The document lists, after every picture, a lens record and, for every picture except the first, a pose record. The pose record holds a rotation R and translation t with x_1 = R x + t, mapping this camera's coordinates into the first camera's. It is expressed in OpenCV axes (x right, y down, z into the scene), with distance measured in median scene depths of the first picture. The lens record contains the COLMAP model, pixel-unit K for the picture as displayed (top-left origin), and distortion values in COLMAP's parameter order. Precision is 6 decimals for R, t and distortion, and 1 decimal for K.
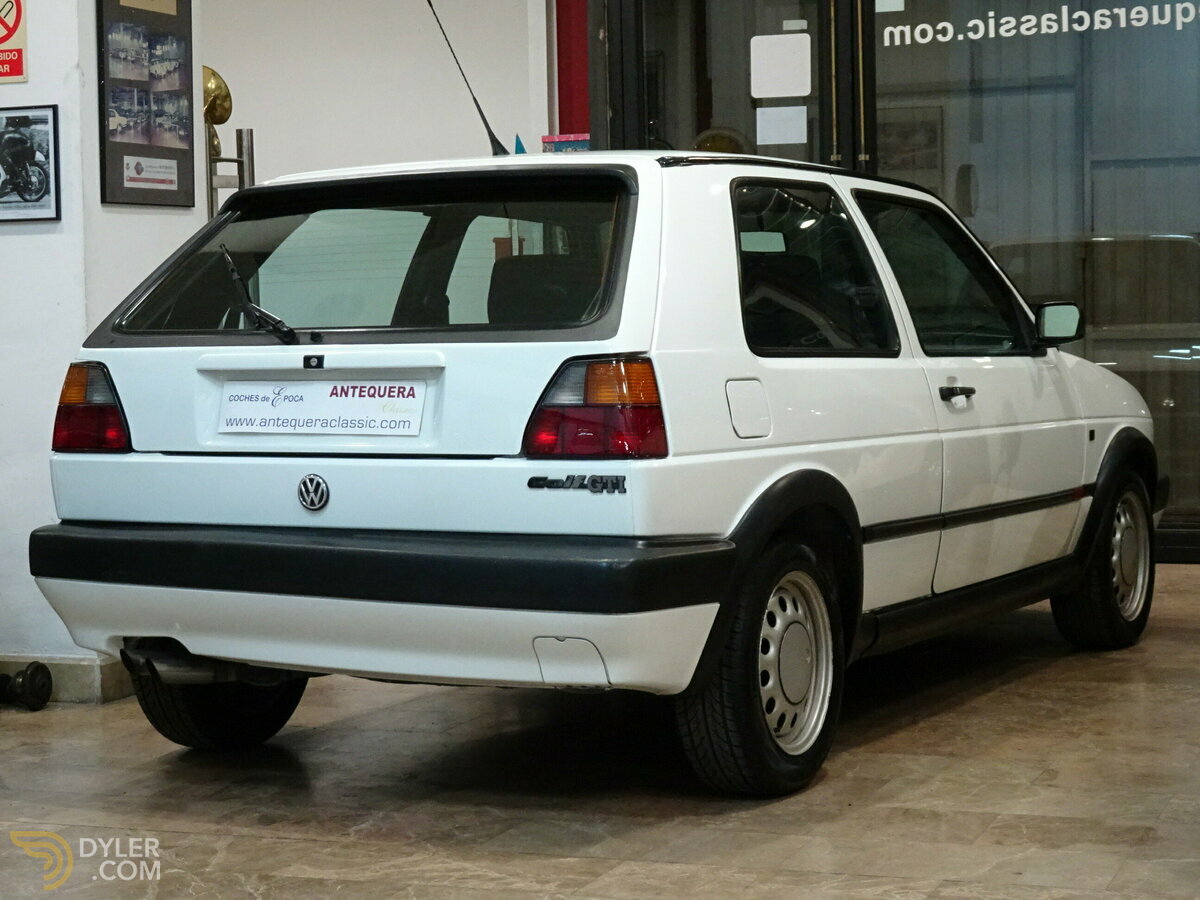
lens RADIAL K [[2390.8, 0, 600.4], [0, 2390.8, 450.6], [0, 0, 1]] dist [0.014721, 0.000000]
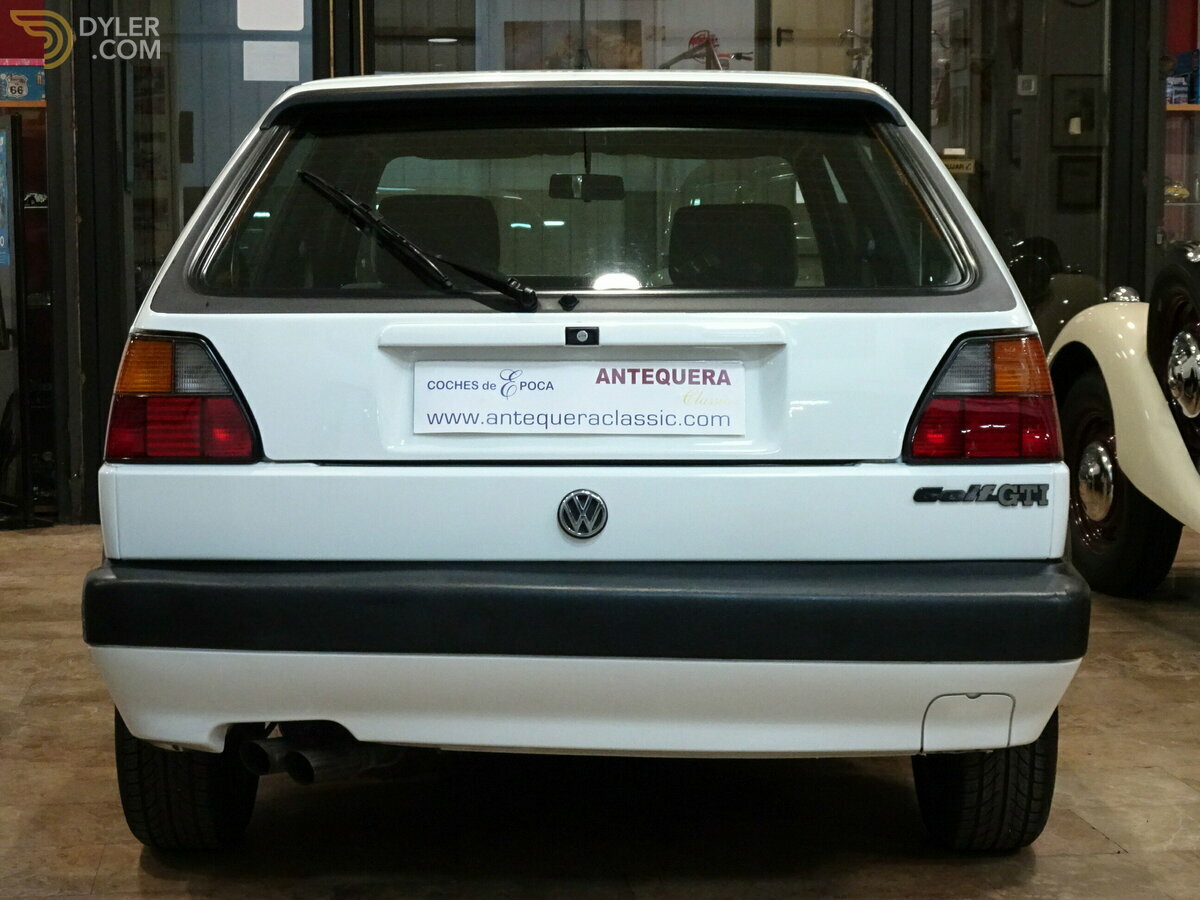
lens RADIAL K [[2176.1, 0, 600.1], [0, 2176.1, 449.9], [0, 0, 1]] dist [-0.034468, 0.000000]
pose [[0.887736, -0.023066, 0.459774, -0.422973], [0.009561, 0.999452, 0.031681, -0.023337], [-0.460253, -0.023728, 0.887470, 0.404904]]
